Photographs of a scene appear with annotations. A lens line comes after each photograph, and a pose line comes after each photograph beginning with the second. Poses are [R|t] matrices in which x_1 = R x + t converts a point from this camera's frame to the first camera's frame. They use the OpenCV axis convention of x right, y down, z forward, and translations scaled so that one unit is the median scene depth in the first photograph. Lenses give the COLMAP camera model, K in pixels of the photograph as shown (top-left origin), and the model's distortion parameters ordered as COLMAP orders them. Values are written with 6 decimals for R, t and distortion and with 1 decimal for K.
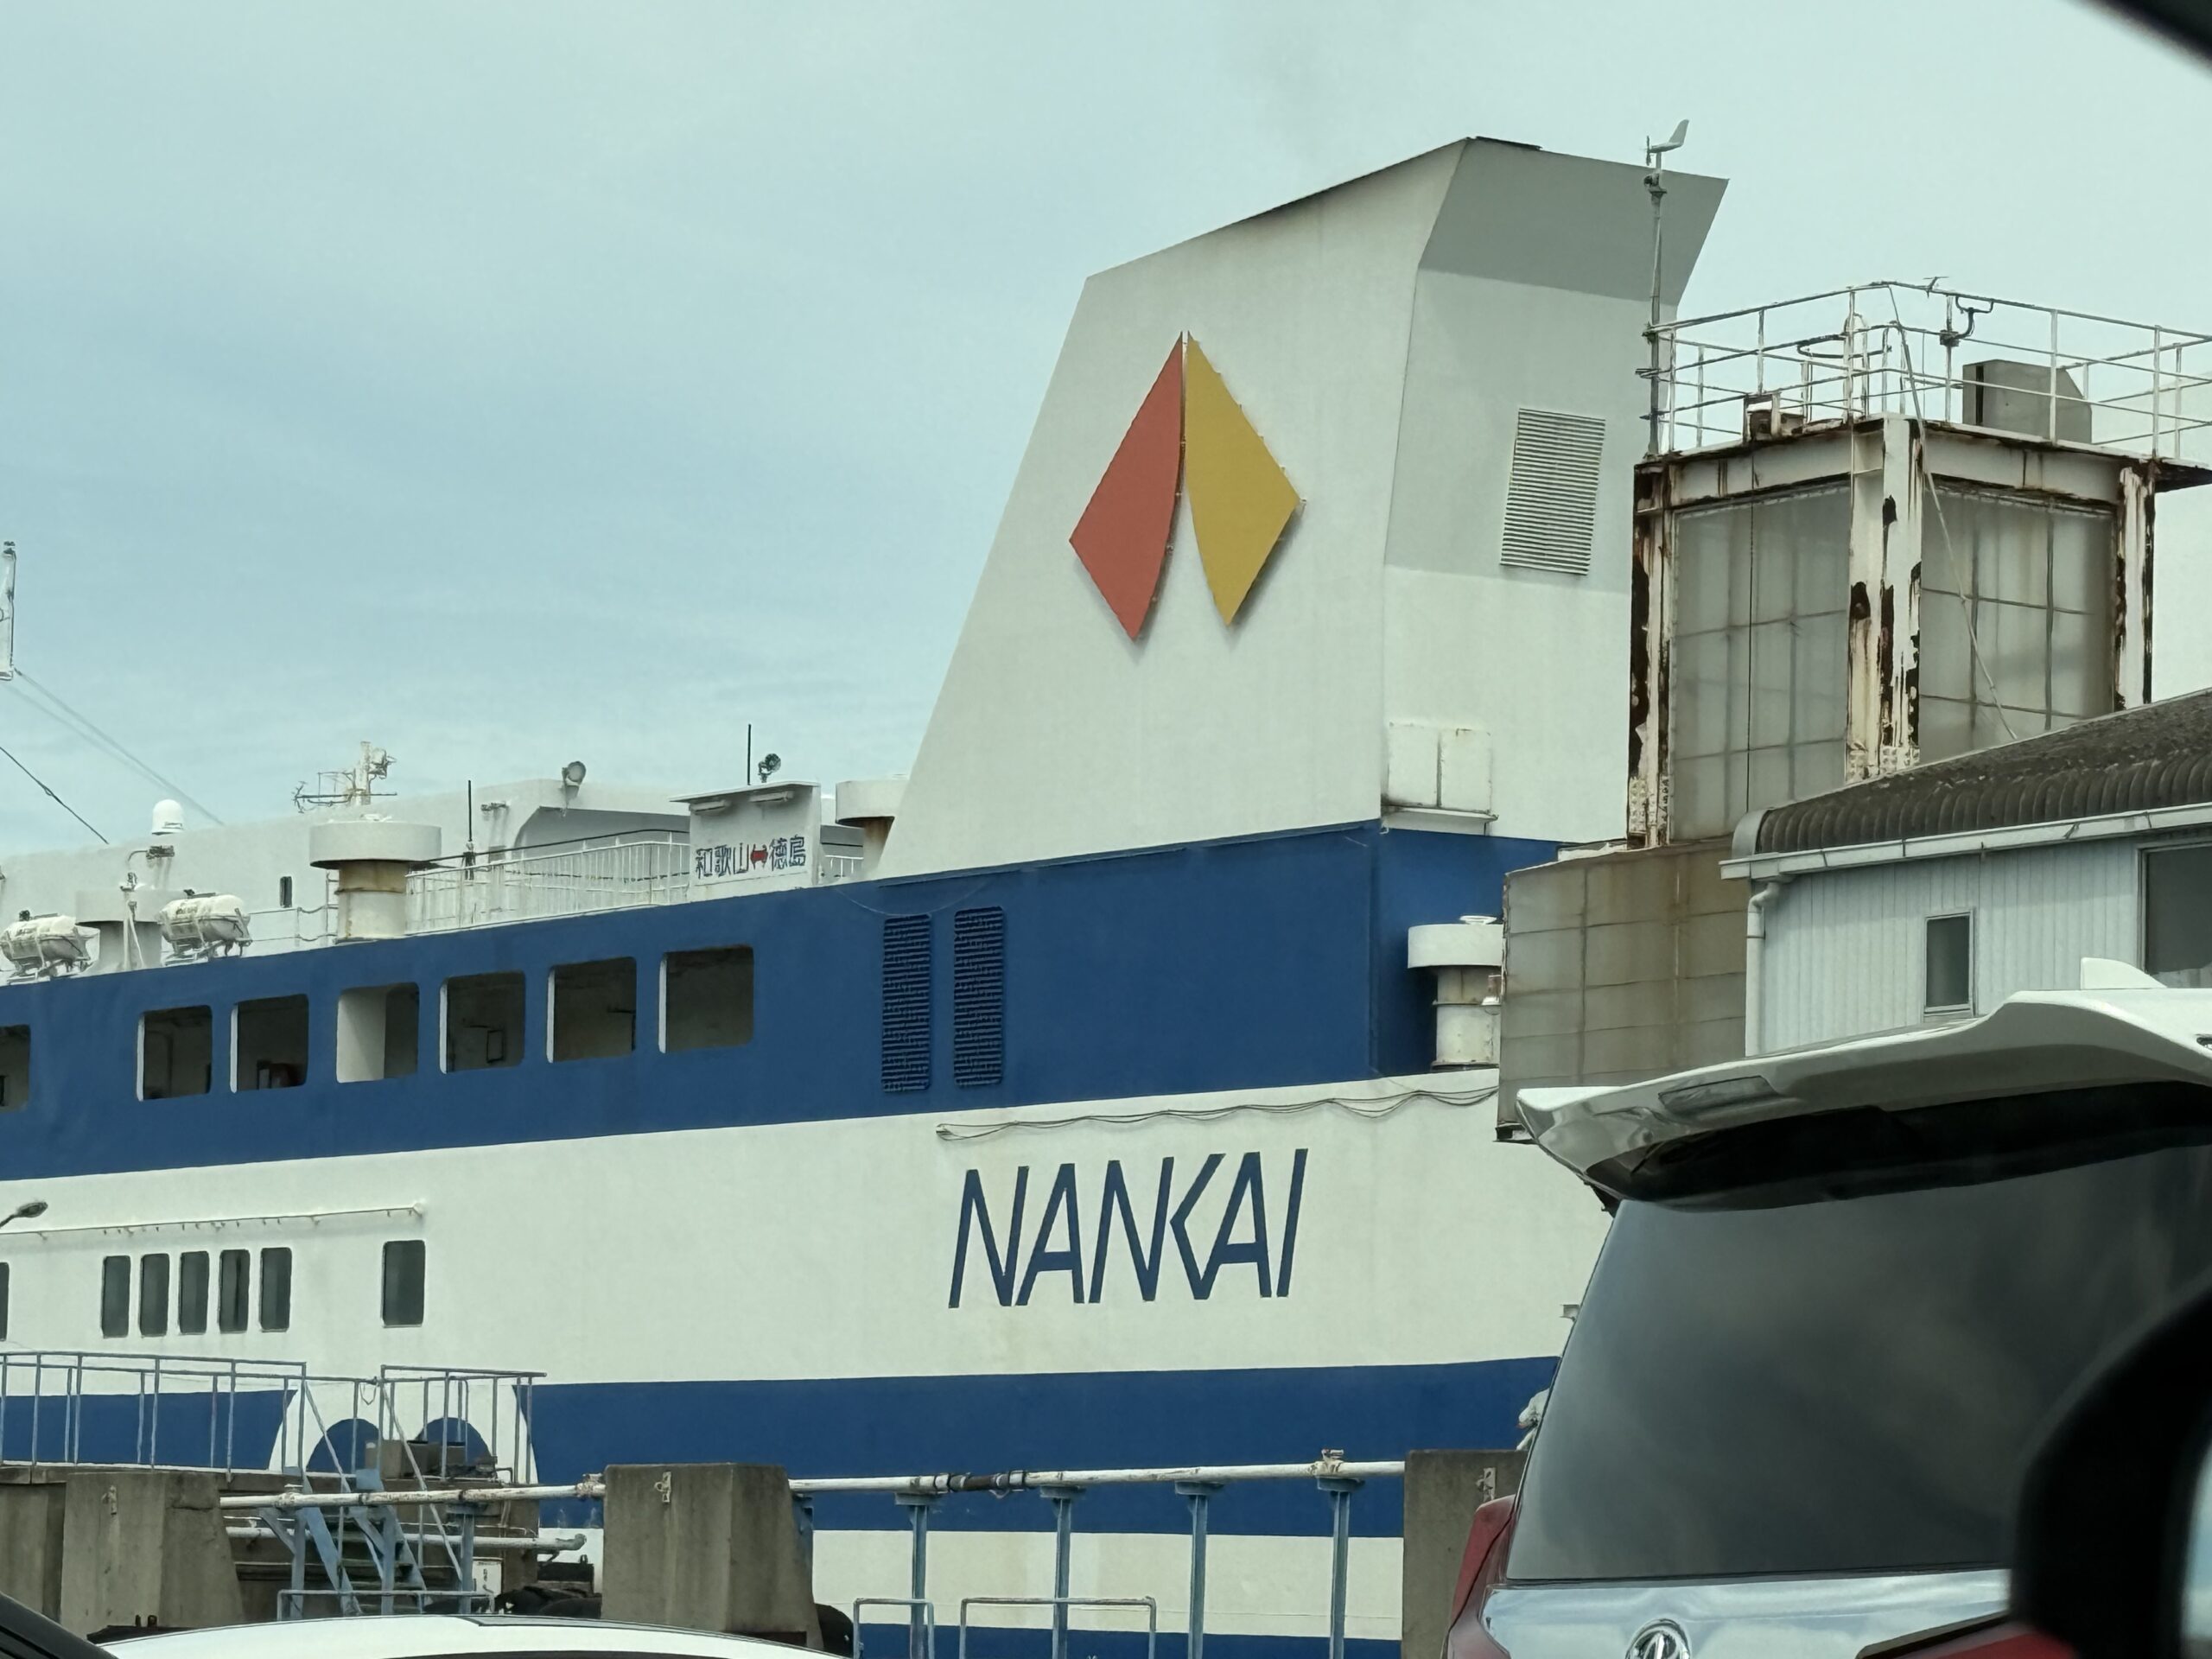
lens RADIAL K [[7177.8, 0, 1106.0], [0, 7177.8, 829.5], [0, 0, 1]] dist [0.165554, 1.403021]
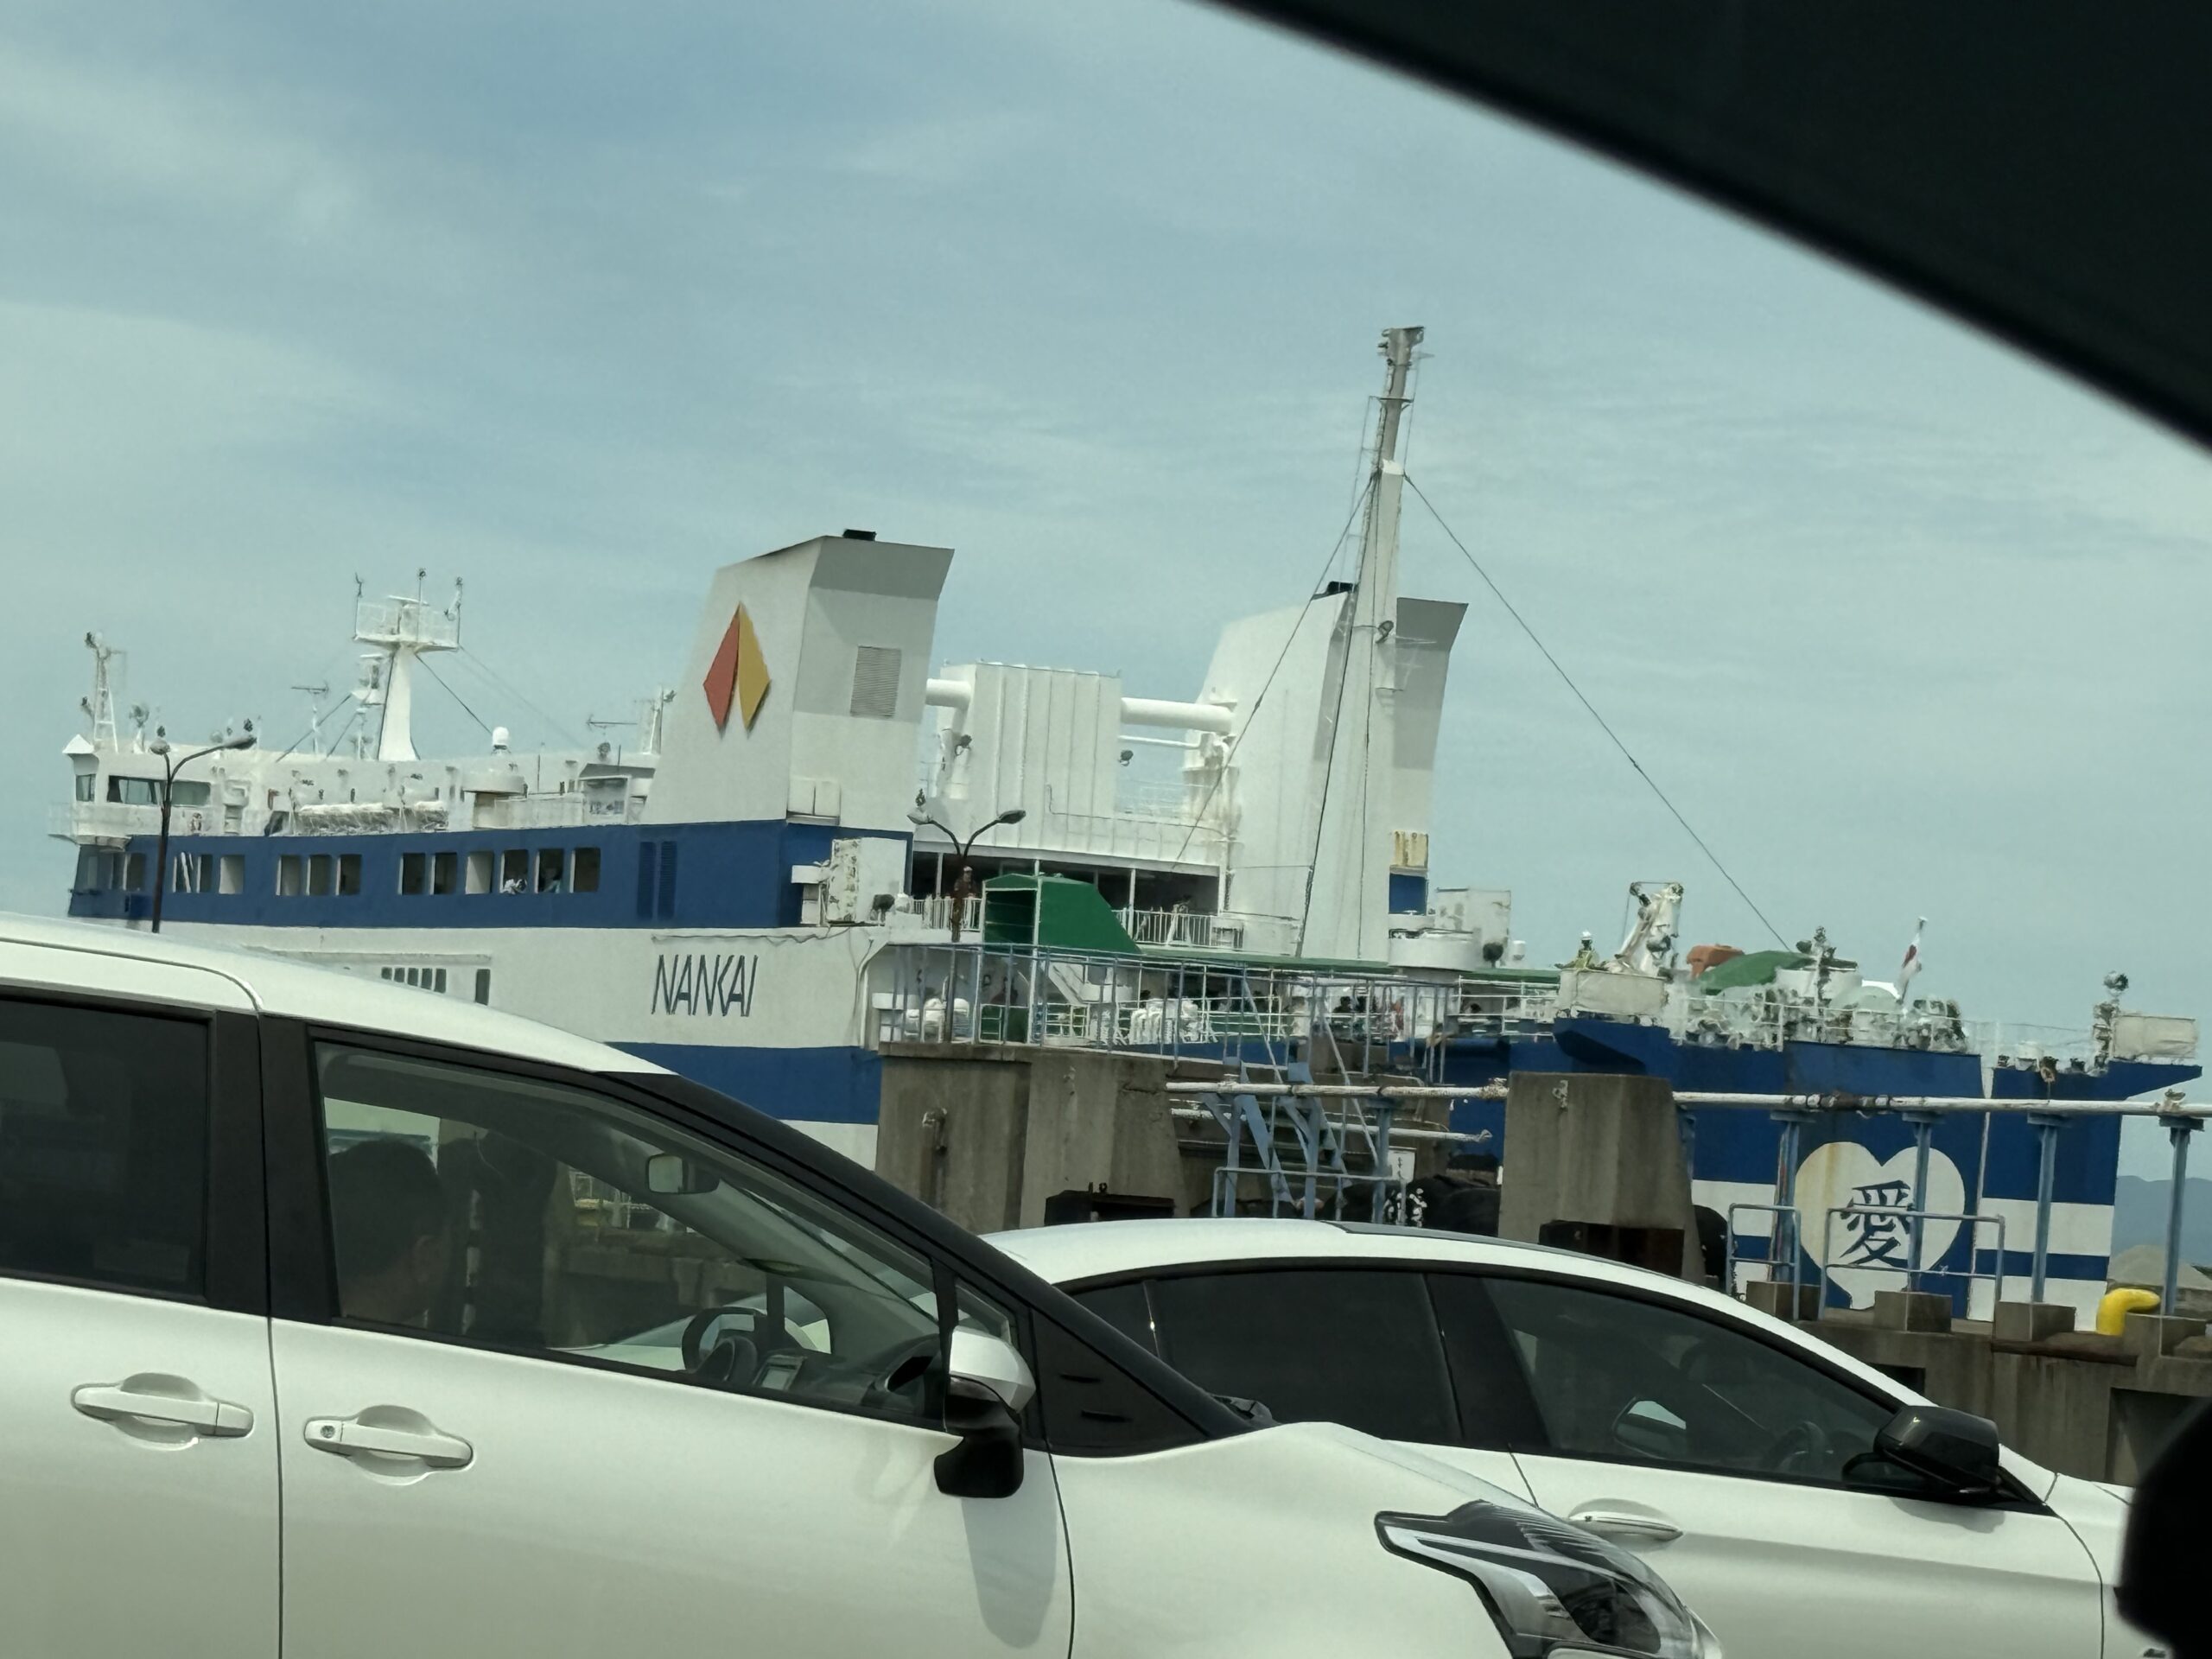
lens RADIAL K [[6484.8, 0, 1106.0], [0, 6484.8, 829.5], [0, 0, 1]] dist [0.369619, -0.652384]
pose [[0.990321, 0.041513, -0.132442, 0.309274], [-0.034729, 0.997984, 0.053128, -0.083766], [0.134381, -0.048014, 0.989766, -0.803384]]
